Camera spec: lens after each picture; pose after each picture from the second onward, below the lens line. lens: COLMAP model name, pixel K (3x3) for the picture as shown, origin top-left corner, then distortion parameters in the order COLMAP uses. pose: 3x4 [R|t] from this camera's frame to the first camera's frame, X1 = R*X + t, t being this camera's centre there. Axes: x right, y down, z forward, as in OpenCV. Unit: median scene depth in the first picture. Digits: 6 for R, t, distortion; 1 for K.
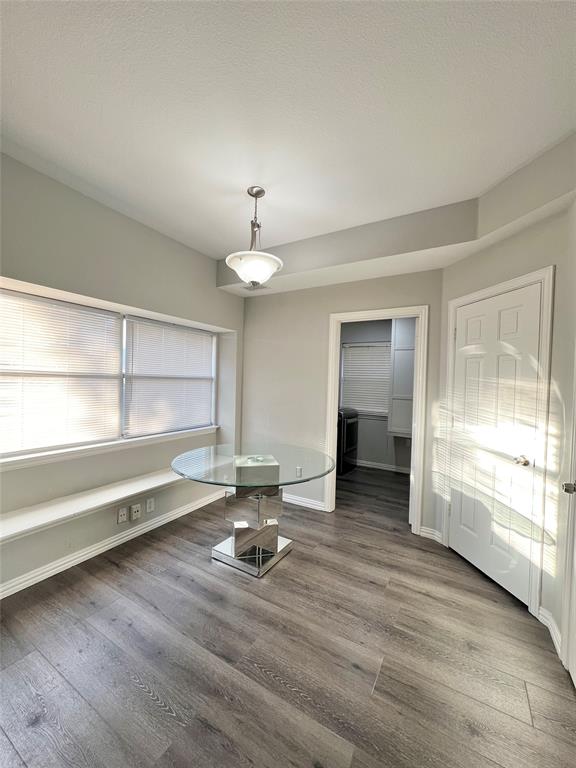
lens RADIAL K [[306.4, 0, 287.4], [0, 306.4, 385.9], [0, 0, 1]] dist [0.002519, 0.000242]
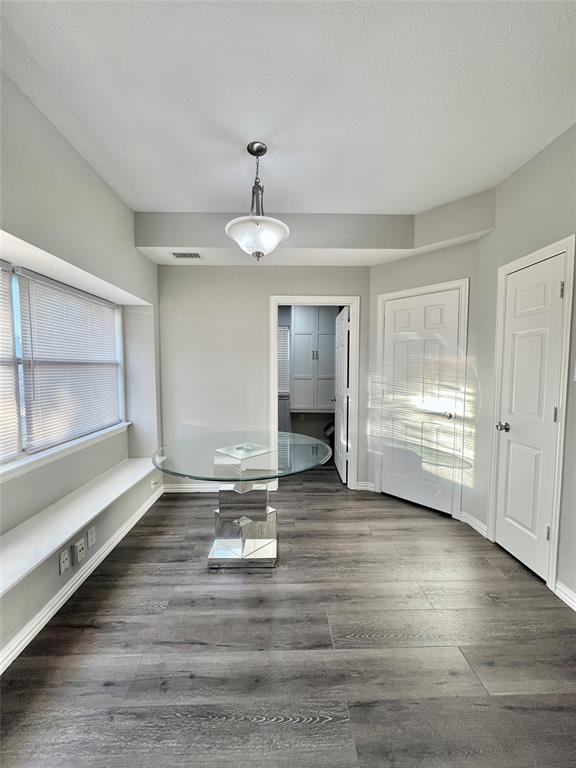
lens RADIAL K [[306.4, 0, 286.4], [0, 306.4, 383.8], [0, 0, 1]] dist [0.002519, 0.000242]
pose [[0.846838, -0.056089, 0.528884, -0.472993], [0.034121, 0.998105, 0.051217, 0.003569], [-0.530755, -0.025326, 0.847147, 0.159839]]
